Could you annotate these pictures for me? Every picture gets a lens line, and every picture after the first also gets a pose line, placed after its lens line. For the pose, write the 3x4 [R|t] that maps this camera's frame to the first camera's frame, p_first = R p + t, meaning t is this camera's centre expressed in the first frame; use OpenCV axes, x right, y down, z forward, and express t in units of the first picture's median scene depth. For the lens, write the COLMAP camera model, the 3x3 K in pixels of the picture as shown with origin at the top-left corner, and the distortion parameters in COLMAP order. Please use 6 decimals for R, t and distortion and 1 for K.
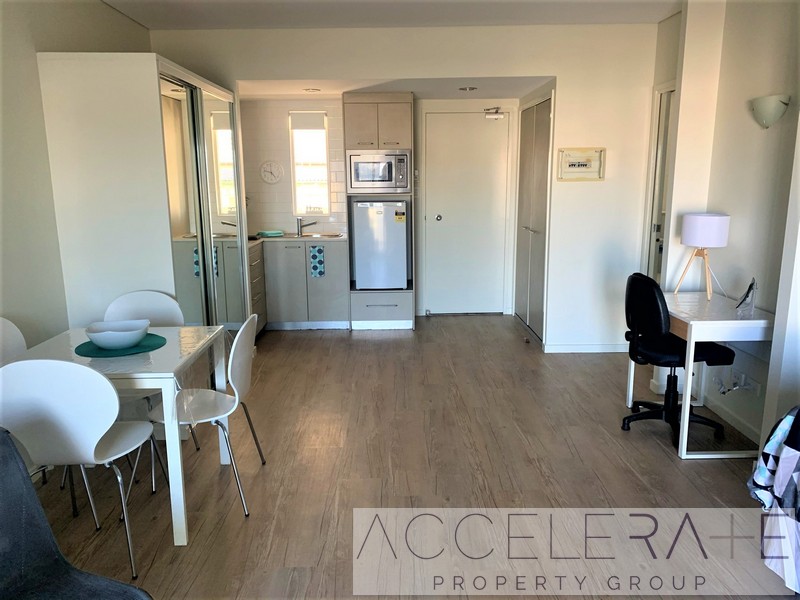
lens RADIAL K [[612.6, 0, 400.0], [0, 612.6, 300.0], [0, 0, 1]] dist [0.089765, -0.097556]
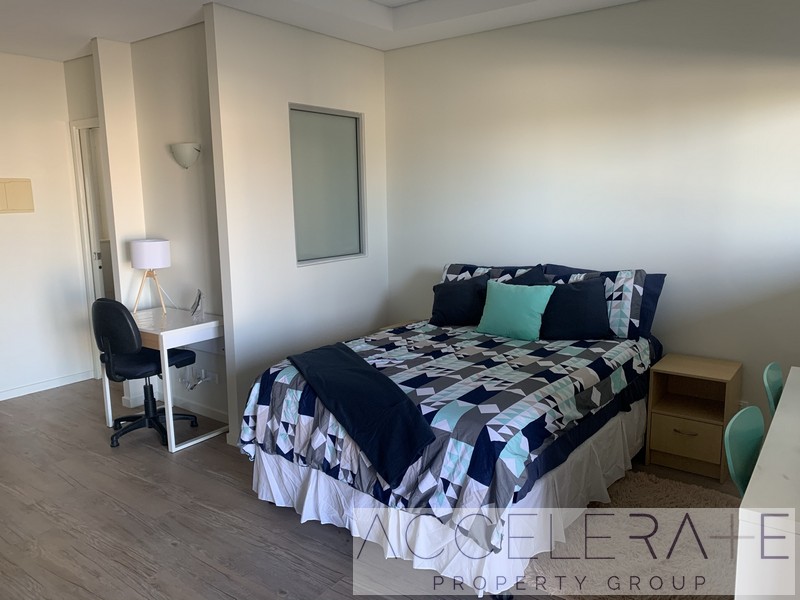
lens RADIAL K [[613.5, 0, 400.8], [0, 613.5, 293.5], [0, 0, 1]] dist [0.082098, -0.105429]
pose [[0.623502, -0.125148, 0.771741, -0.120472], [0.164645, 0.985987, 0.026872, 0.004725], [-0.764289, 0.110308, 0.635369, -0.071464]]
